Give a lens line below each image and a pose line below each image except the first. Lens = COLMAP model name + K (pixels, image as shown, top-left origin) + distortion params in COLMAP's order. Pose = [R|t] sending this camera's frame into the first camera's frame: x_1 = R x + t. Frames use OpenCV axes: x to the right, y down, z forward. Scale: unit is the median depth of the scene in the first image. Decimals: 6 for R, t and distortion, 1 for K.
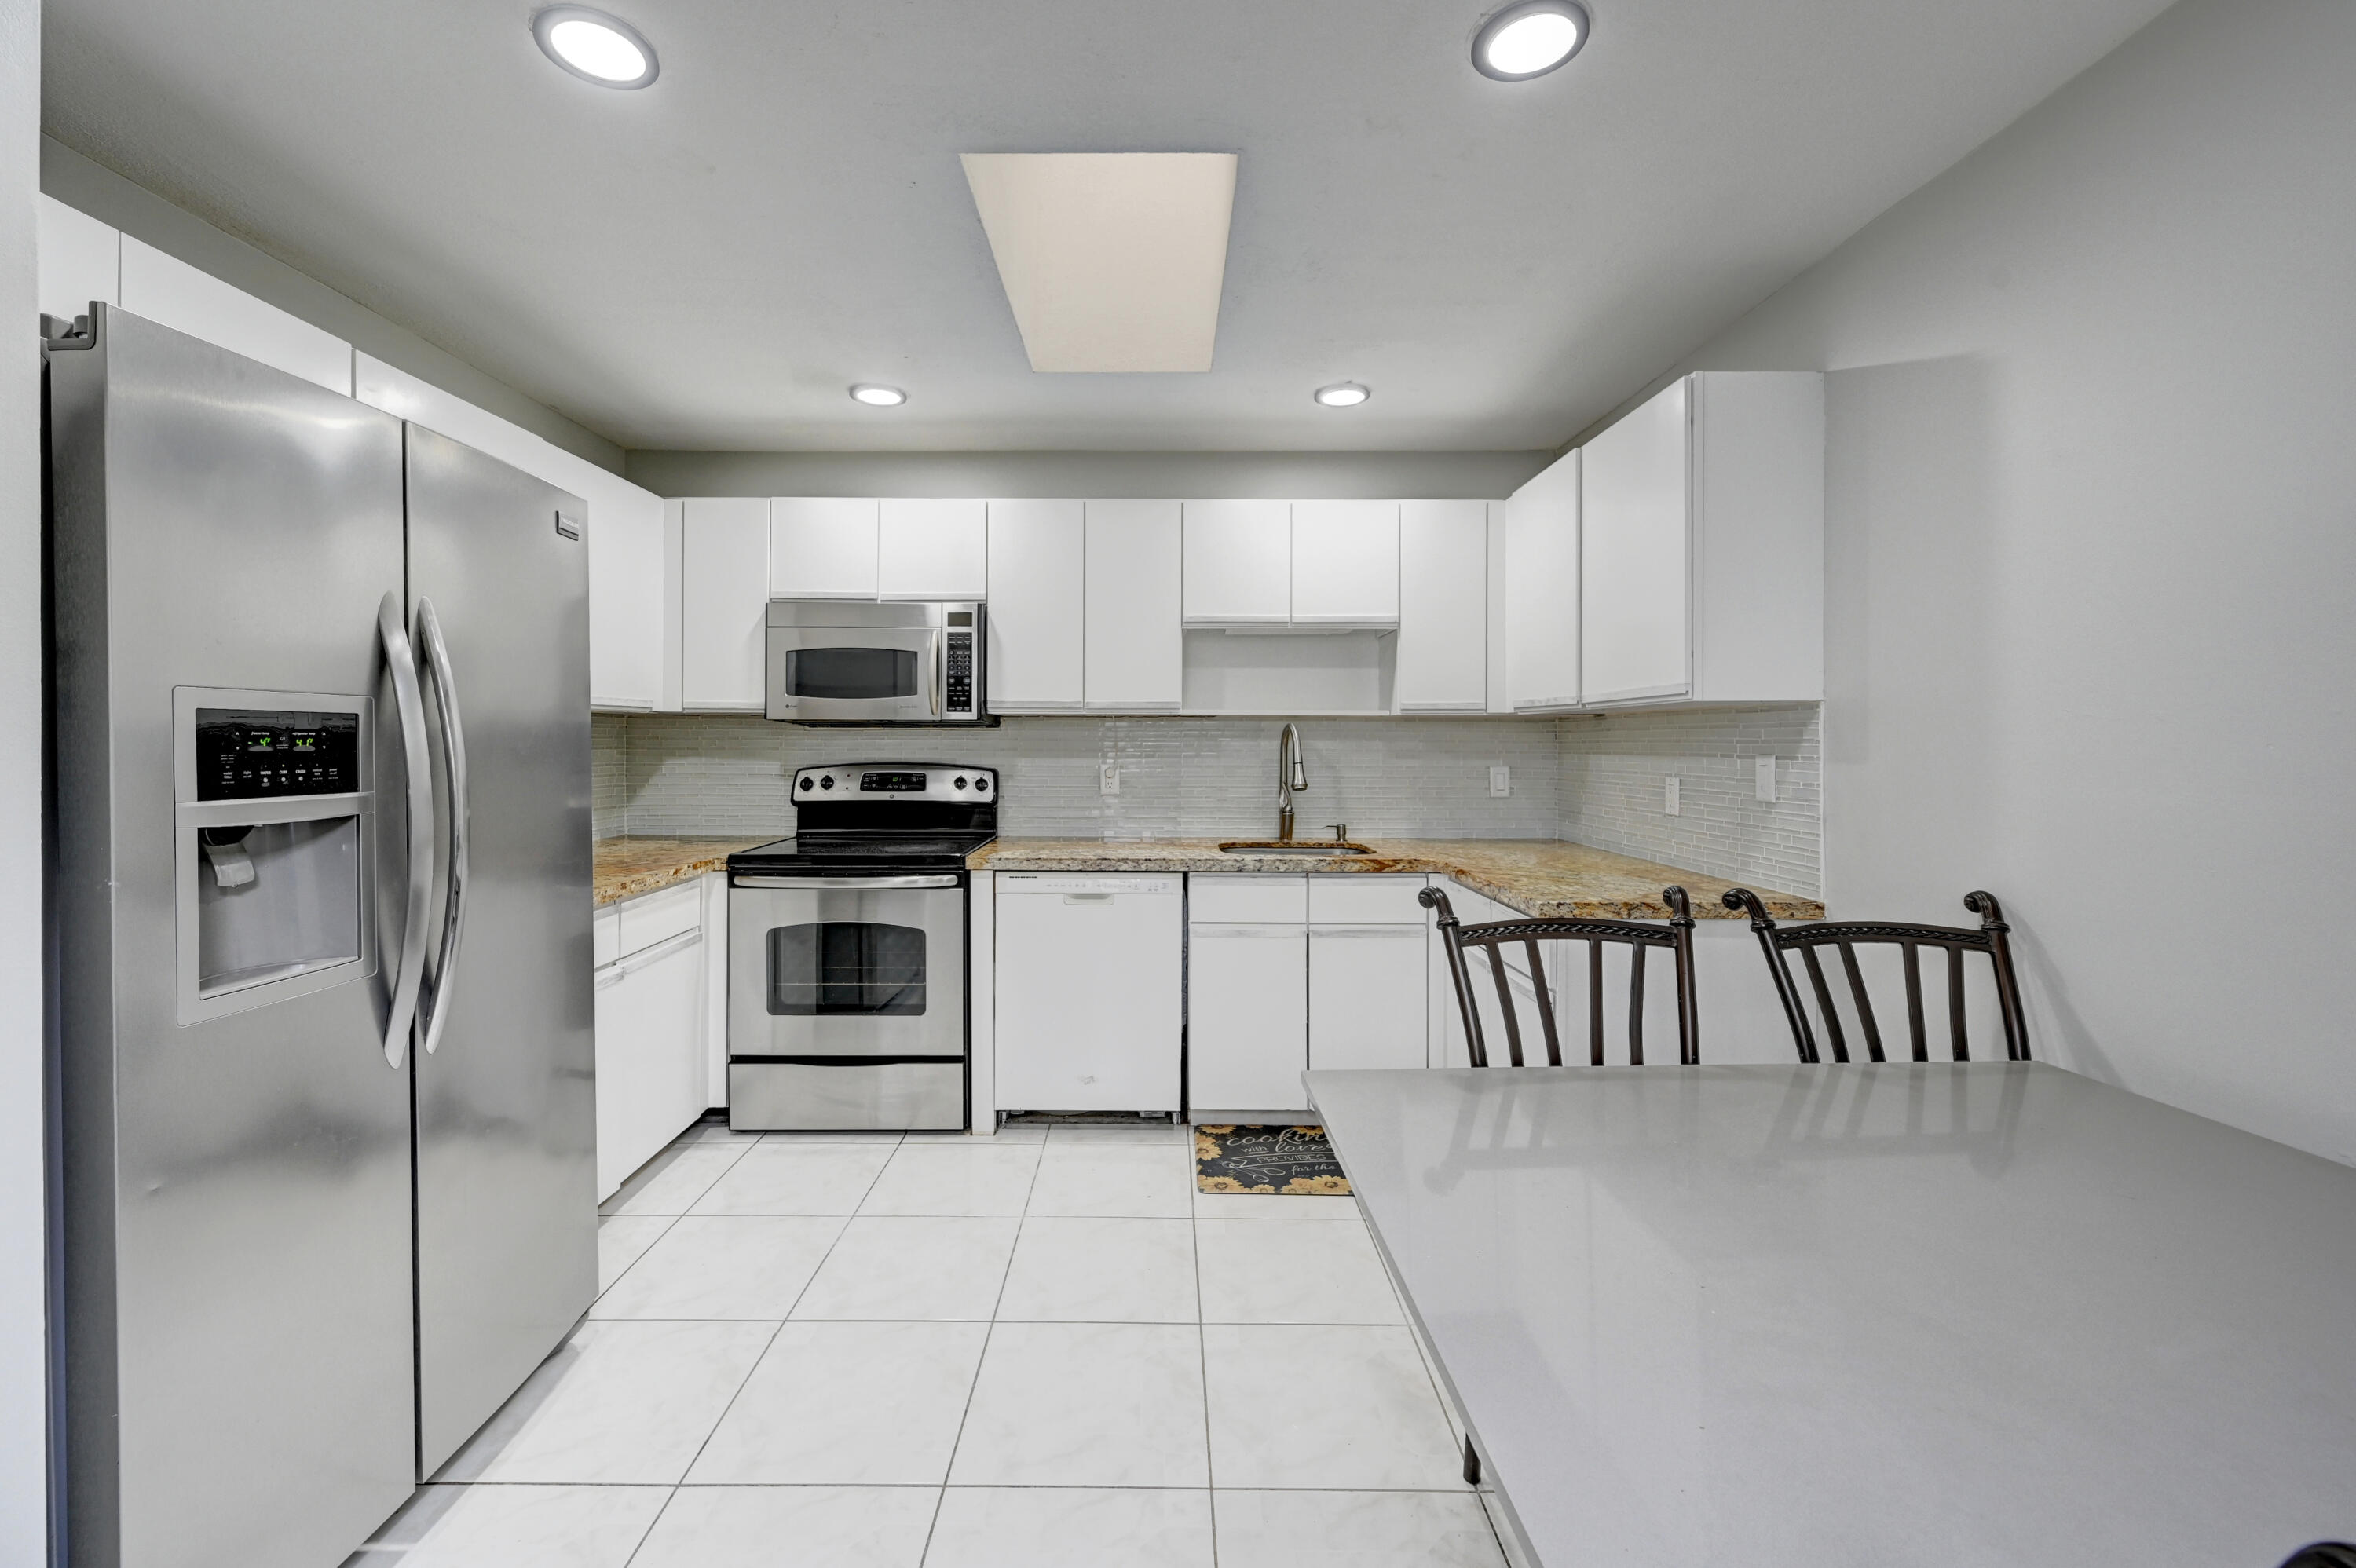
lens RADIAL K [[1004.3, 0, 1129.2], [0, 1004.3, 779.8], [0, 0, 1]] dist [0.000658, 0.000431]
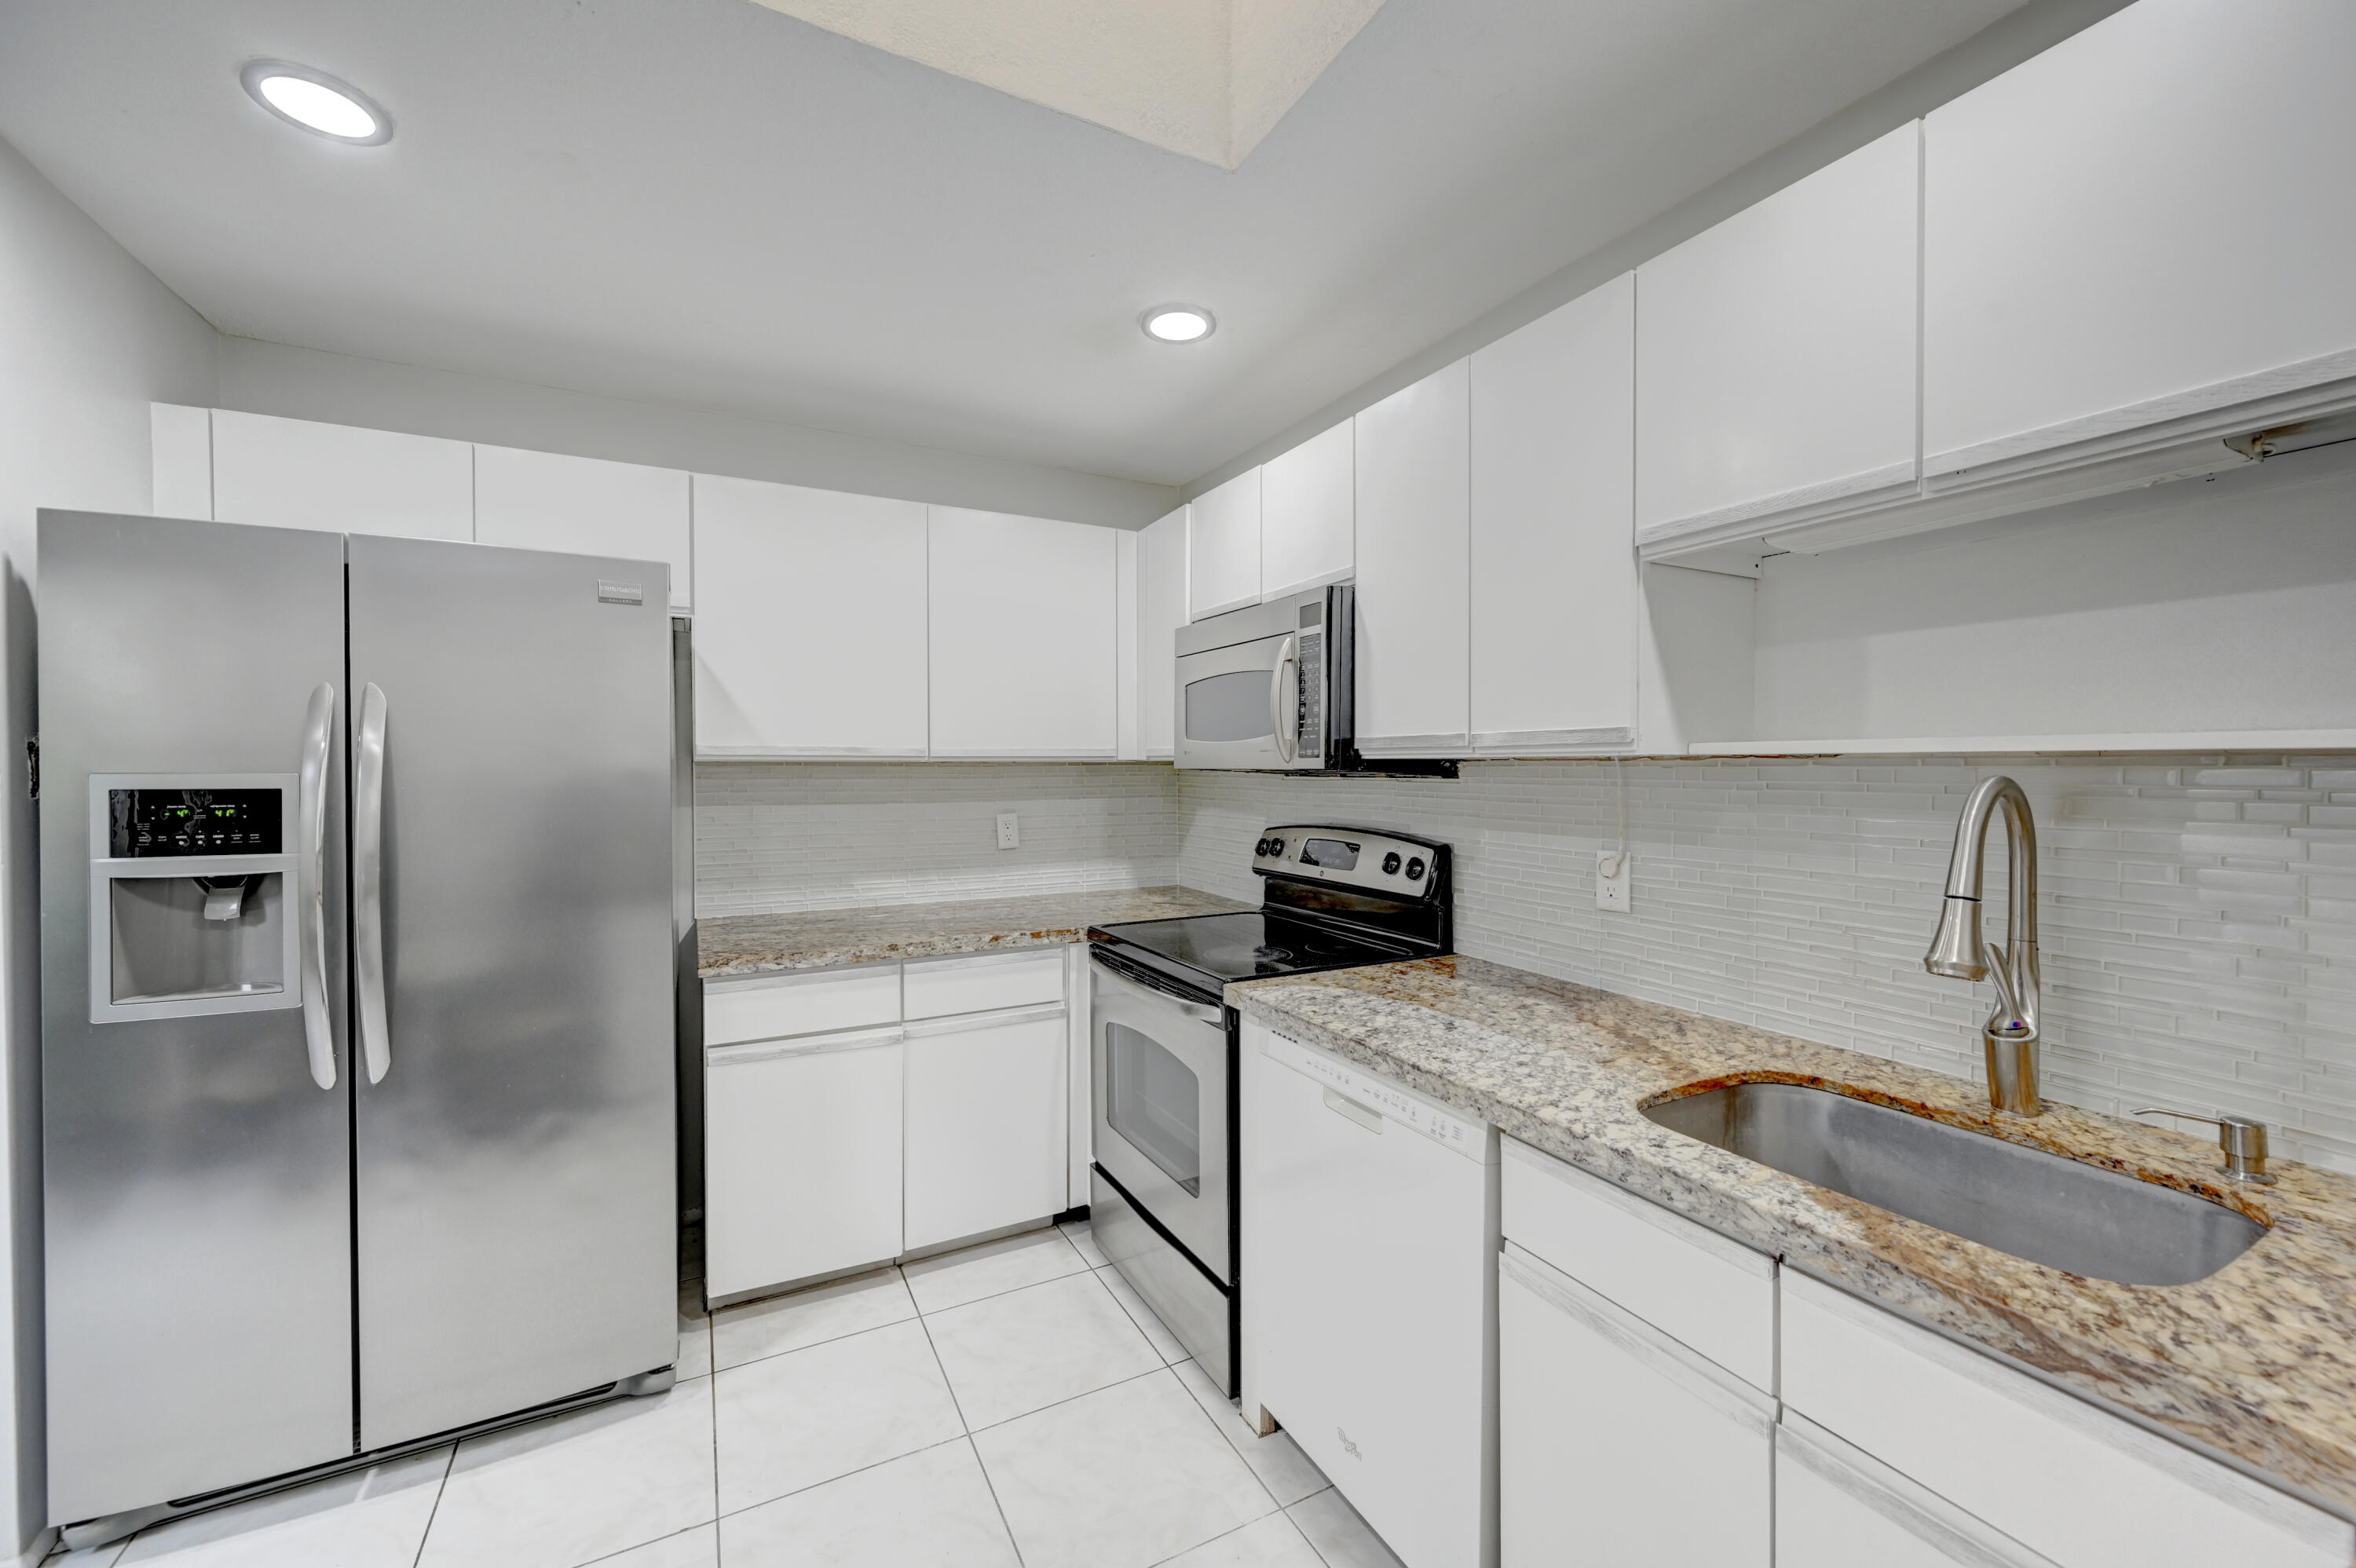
lens RADIAL K [[952.0, 0, 1178.0], [0, 952.0, 784.0], [0, 0, 1]] dist [-0.000022, 0.000050]
pose [[0.459834, 0.015931, -0.887862, 0.360228], [-0.031409, 0.999505, 0.001668, -0.051324], [0.887449, 0.027120, 0.460107, 0.681586]]
